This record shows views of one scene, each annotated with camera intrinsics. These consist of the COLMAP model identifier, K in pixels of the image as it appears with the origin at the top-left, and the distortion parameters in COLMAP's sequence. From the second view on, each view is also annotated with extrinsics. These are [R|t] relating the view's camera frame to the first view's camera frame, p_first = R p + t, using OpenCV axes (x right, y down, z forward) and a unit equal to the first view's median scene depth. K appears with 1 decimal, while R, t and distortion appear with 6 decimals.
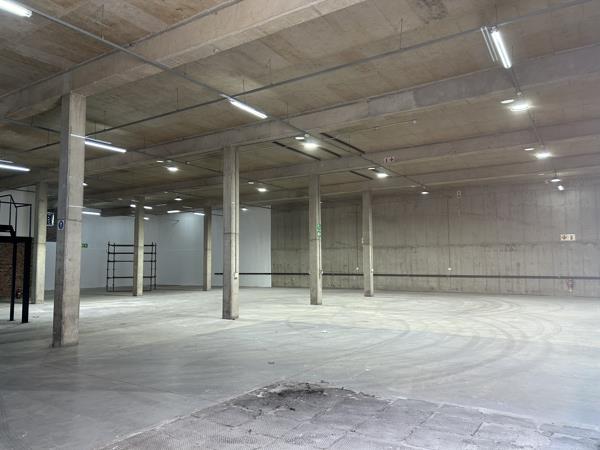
lens RADIAL K [[448.8, 0, 300.8], [0, 448.8, 226.9], [0, 0, 1]] dist [0.065588, -0.076434]
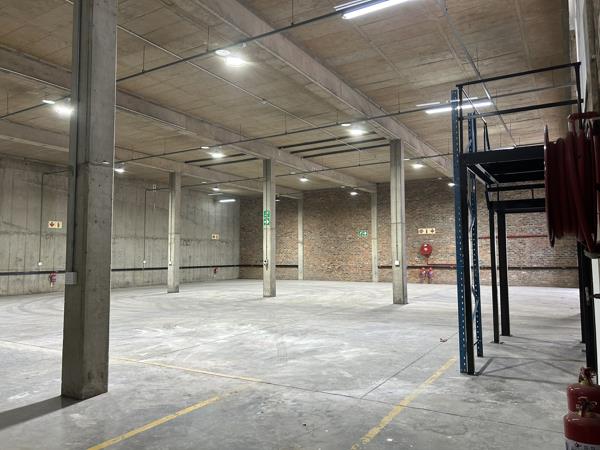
lens RADIAL K [[448.8, 0, 300.7], [0, 448.8, 222.6], [0, 0, 1]] dist [0.065588, -0.076434]
pose [[-0.035412, 0.079277, 0.996223, -0.672216], [-0.076391, 0.993717, -0.081793, 0.063341], [-0.996449, -0.078999, -0.029134, 0.704102]]
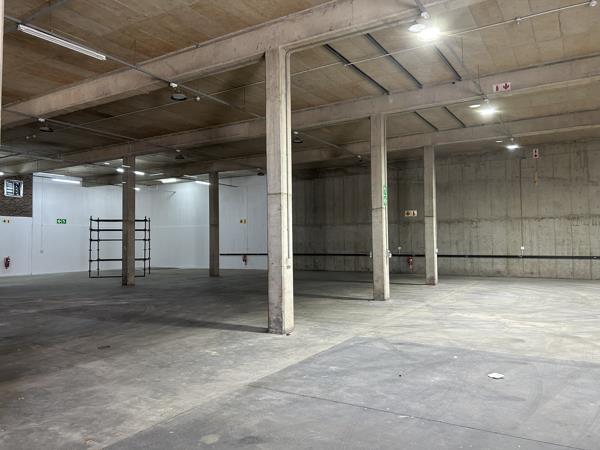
lens RADIAL K [[448.8, 0, 300.9], [0, 448.8, 222.3], [0, 0, 1]] dist [0.065588, -0.076434]
pose [[0.999798, -0.003765, 0.019742, -0.076798], [0.003006, 0.999259, 0.038365, 0.016265], [-0.019872, -0.038298, 0.999069, 0.213473]]
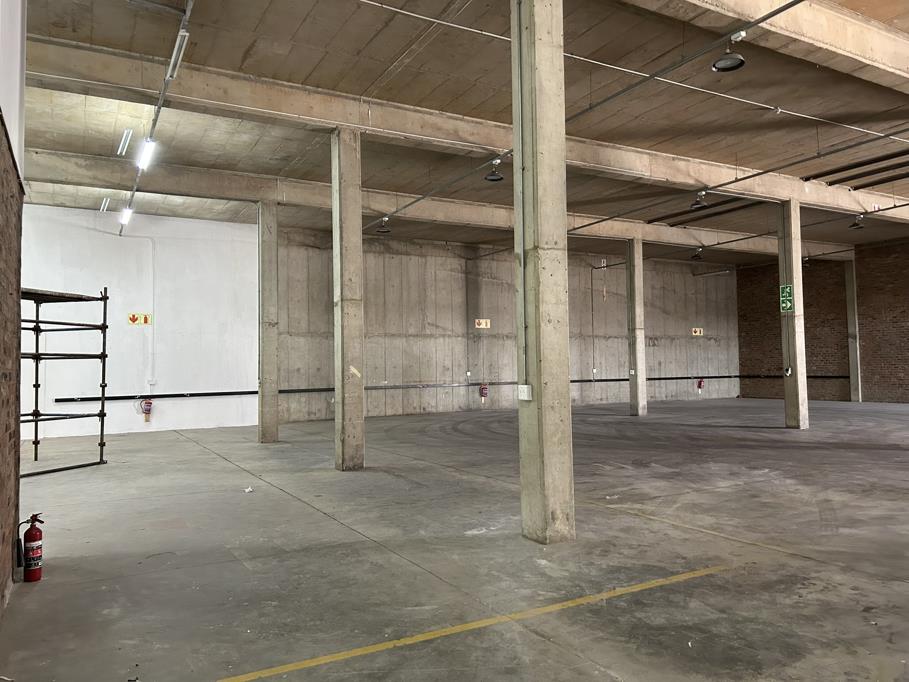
lens RADIAL K [[680.0, 0, 459.3], [0, 680.0, 336.7], [0, 0, 1]] dist [0.065588, -0.076434]
pose [[0.465238, 0.034328, 0.884520, -0.695122], [-0.056991, 0.998336, -0.008769, 0.062462], [-0.883349, -0.046330, 0.466420, 0.706119]]
